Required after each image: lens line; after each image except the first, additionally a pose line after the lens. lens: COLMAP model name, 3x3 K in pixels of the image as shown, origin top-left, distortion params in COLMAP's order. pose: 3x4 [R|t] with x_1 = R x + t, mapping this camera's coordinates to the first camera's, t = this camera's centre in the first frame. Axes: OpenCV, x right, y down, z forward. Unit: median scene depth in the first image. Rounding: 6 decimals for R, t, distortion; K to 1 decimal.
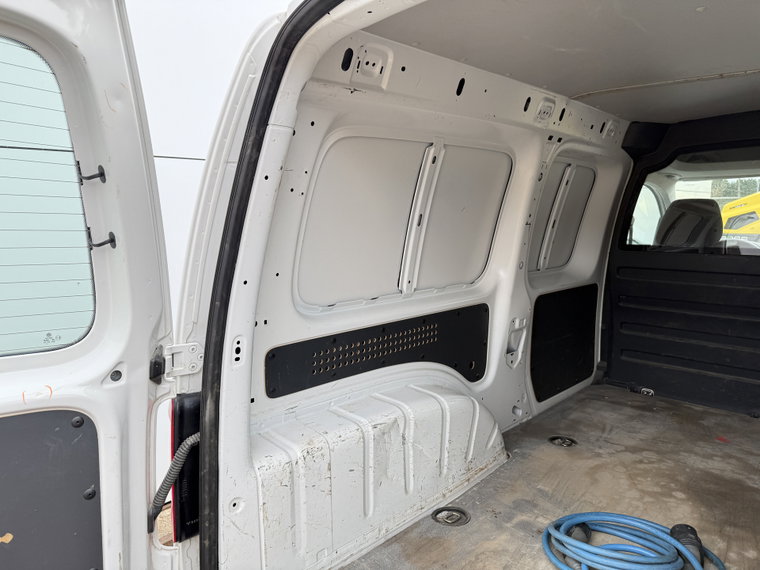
lens RADIAL K [[550.5, 0, 377.0], [0, 550.5, 265.8], [0, 0, 1]] dist [0.025953, -0.005927]
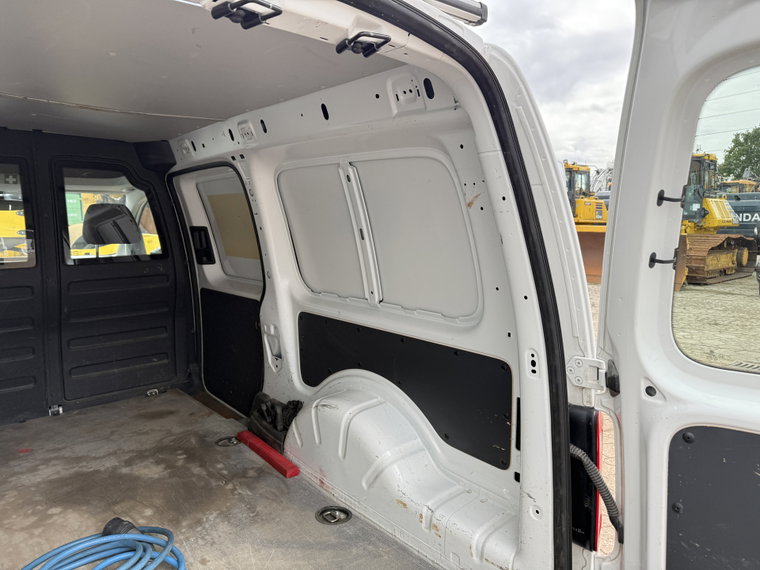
lens RADIAL K [[544.0, 0, 375.9], [0, 544.0, 272.0], [0, 0, 1]] dist [-0.001204, -0.000739]
pose [[0.109424, -0.098987, 0.989054, -0.276871], [0.098418, 0.991219, 0.088315, -0.039361], [-0.989111, 0.087677, 0.118206, 0.231961]]
